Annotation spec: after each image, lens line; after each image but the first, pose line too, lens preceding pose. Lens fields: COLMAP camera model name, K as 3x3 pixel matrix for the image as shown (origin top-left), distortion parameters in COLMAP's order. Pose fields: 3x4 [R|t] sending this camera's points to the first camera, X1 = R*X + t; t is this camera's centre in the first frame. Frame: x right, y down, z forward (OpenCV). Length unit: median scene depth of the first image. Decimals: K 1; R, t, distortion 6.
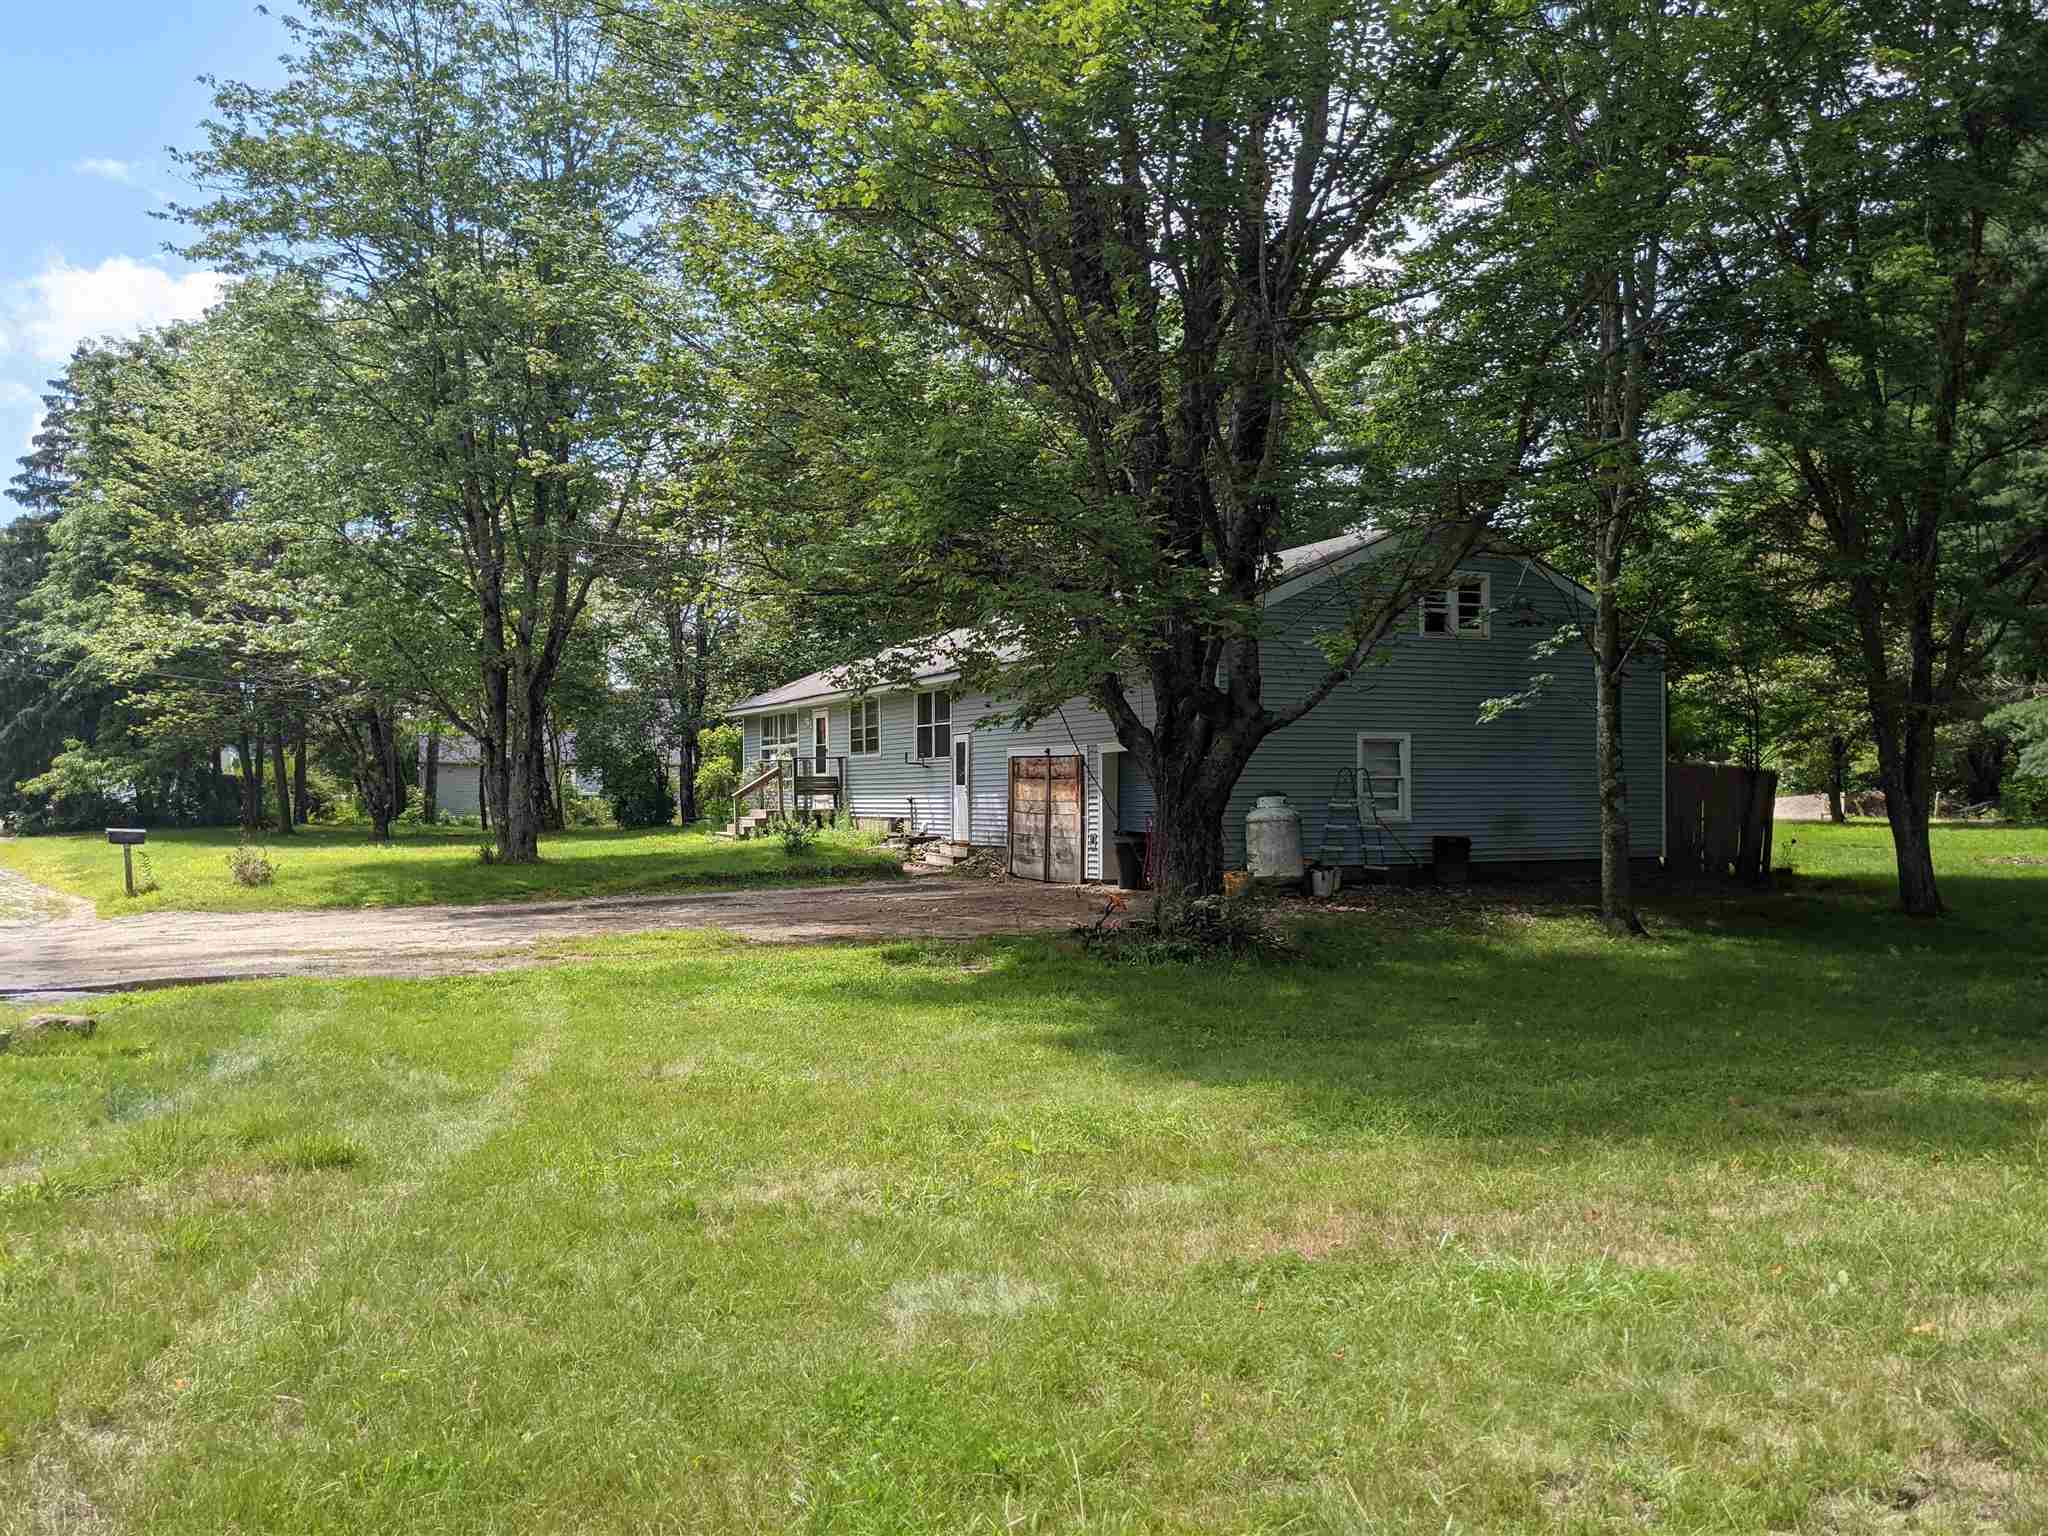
lens RADIAL K [[1595.0, 0, 1015.6], [0, 1595.0, 805.6], [0, 0, 1]] dist [0.039505, -0.079470]
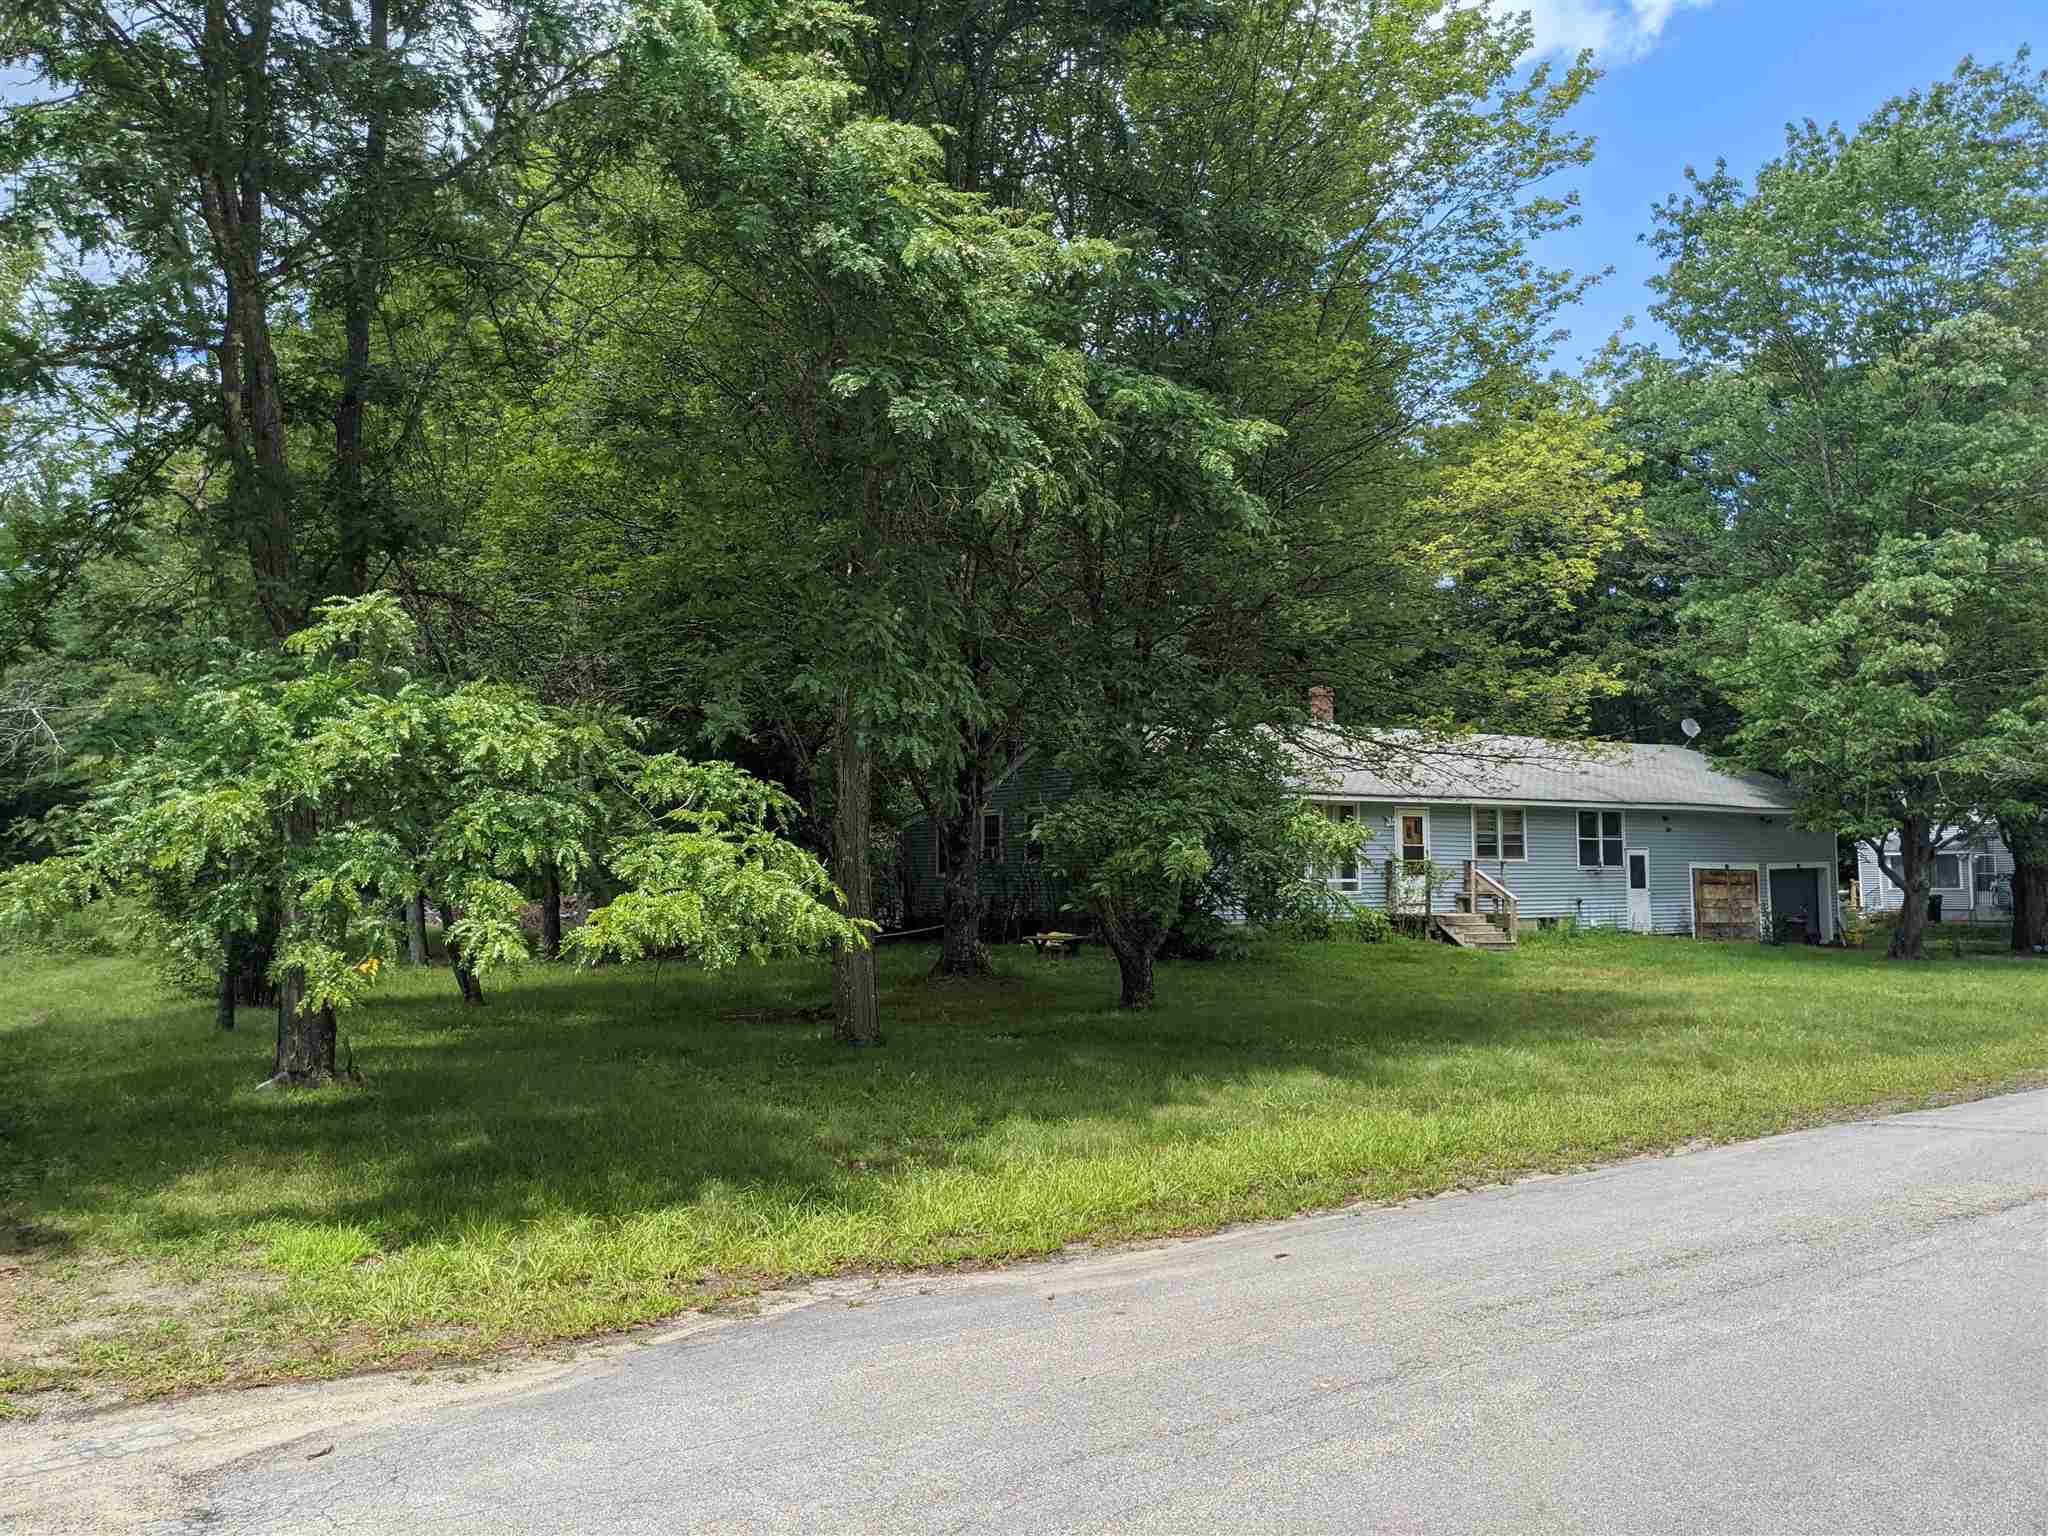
lens RADIAL K [[1595.0, 0, 991.1], [0, 1595.0, 749.4], [0, 0, 1]] dist [0.039505, -0.079470]
pose [[-0.087490, 0.082470, 0.992746, -2.228454], [0.008464, 0.996593, -0.082043, -0.040002], [-0.996129, 0.001225, -0.087890, 2.831088]]
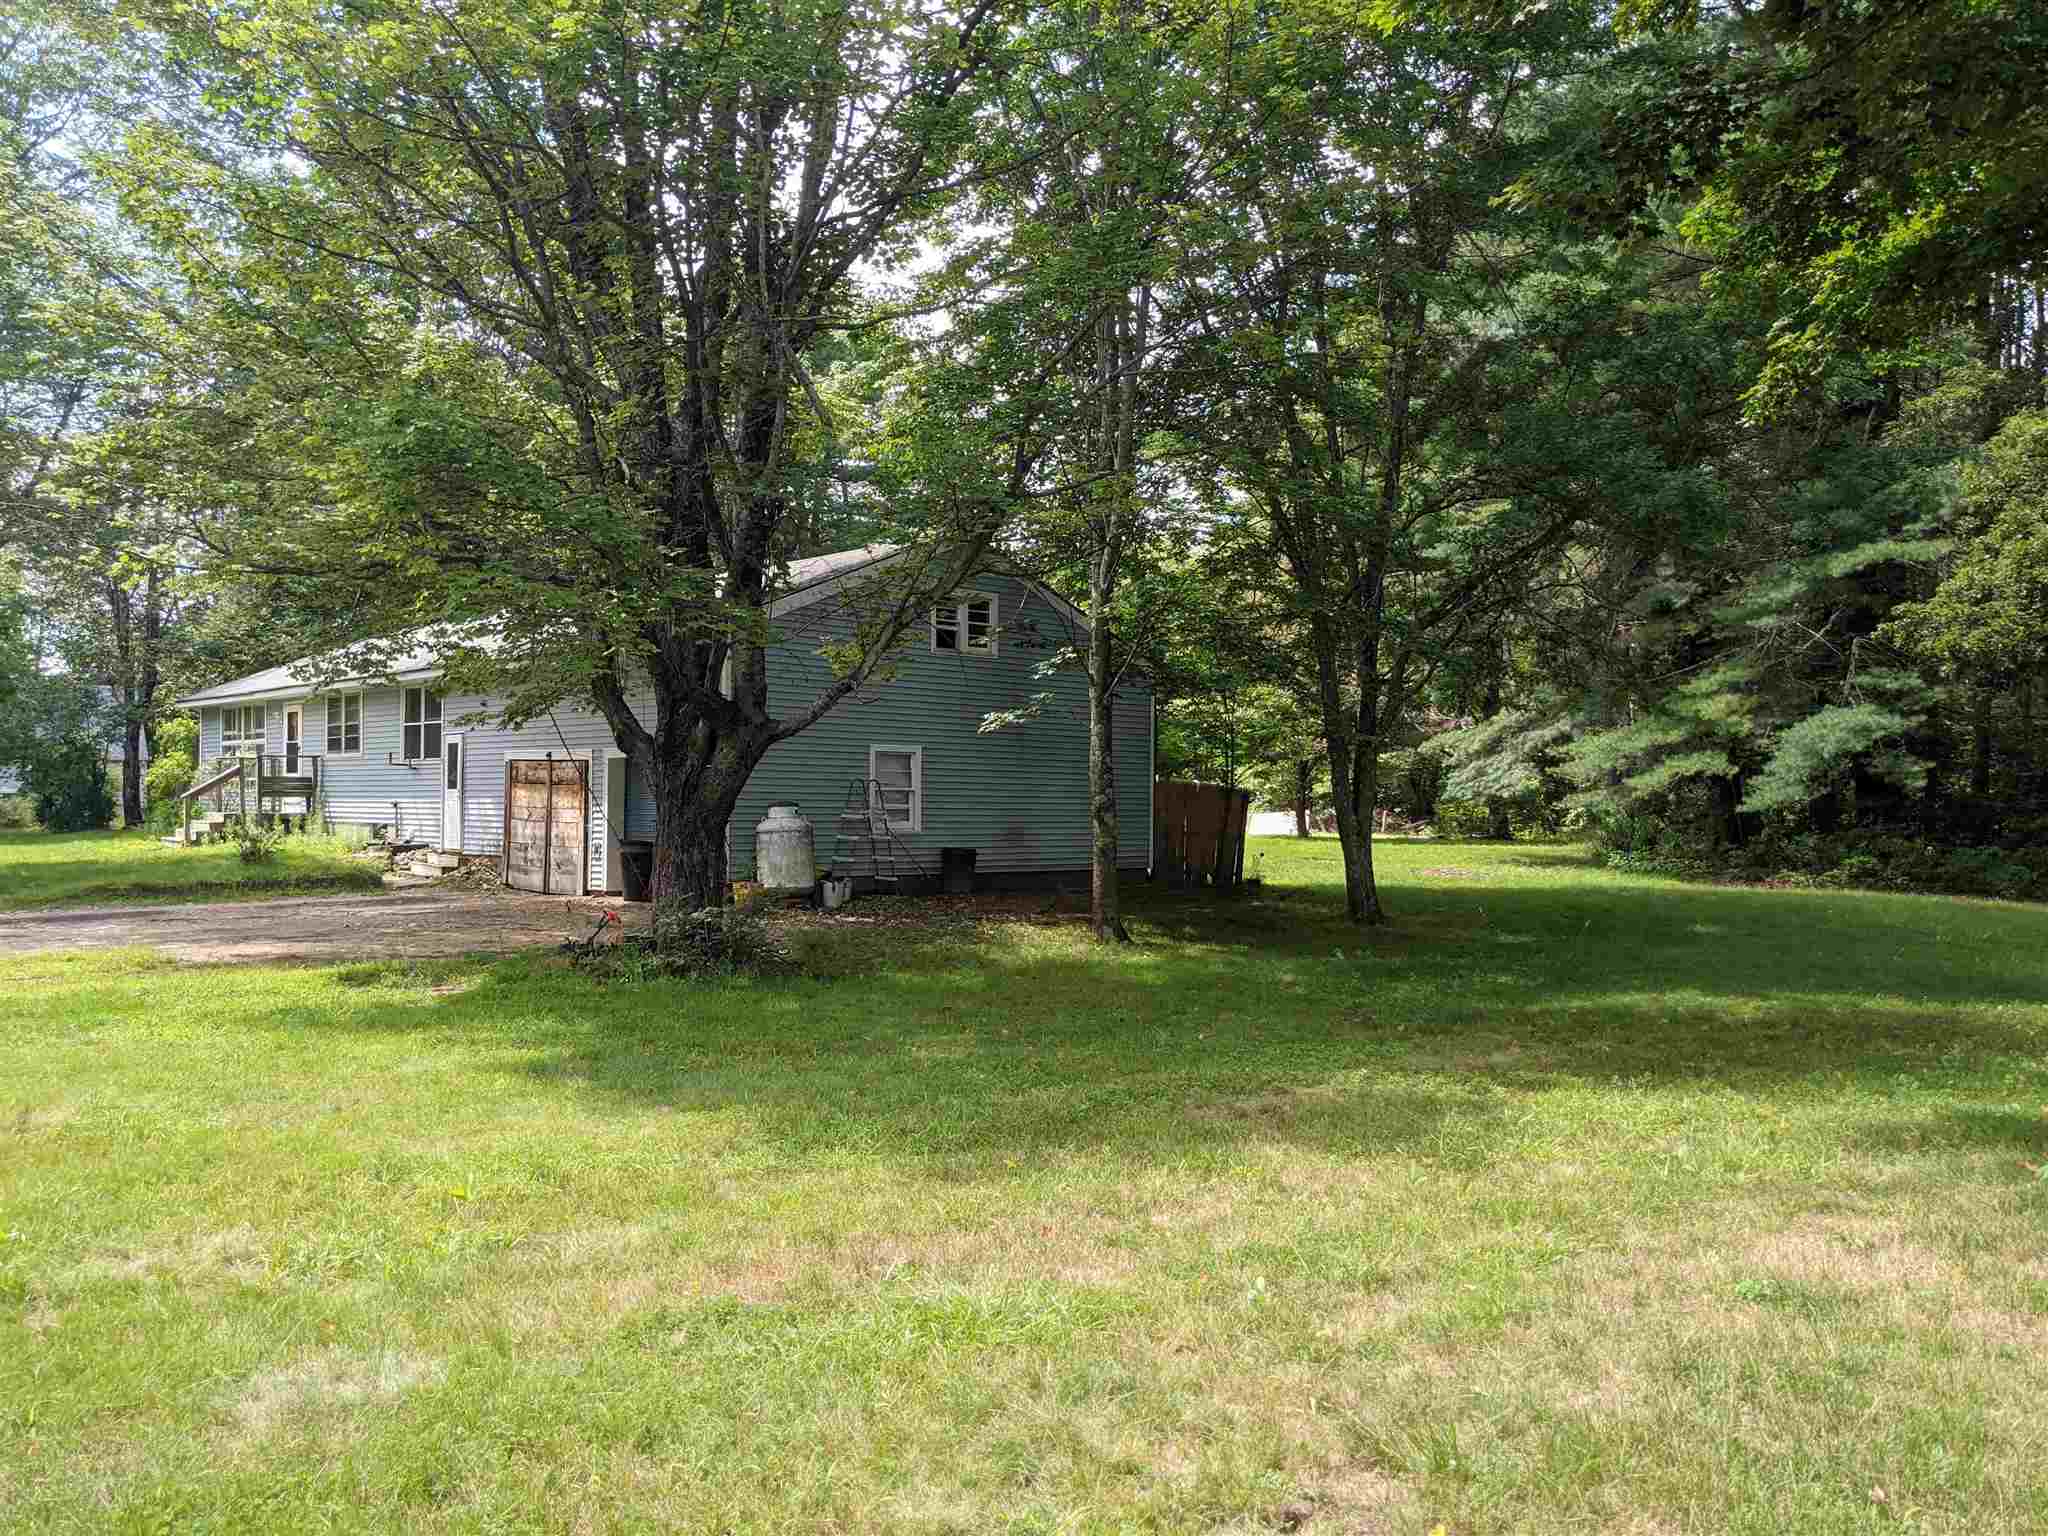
lens RADIAL K [[1595.0, 0, 1030.4], [0, 1595.0, 808.2], [0, 0, 1]] dist [0.039505, -0.079470]
pose [[0.954467, 0.014403, 0.297968, 0.015873], [-0.013148, 0.999894, -0.006215, -0.000739], [-0.298026, 0.002014, 0.954556, 0.014566]]
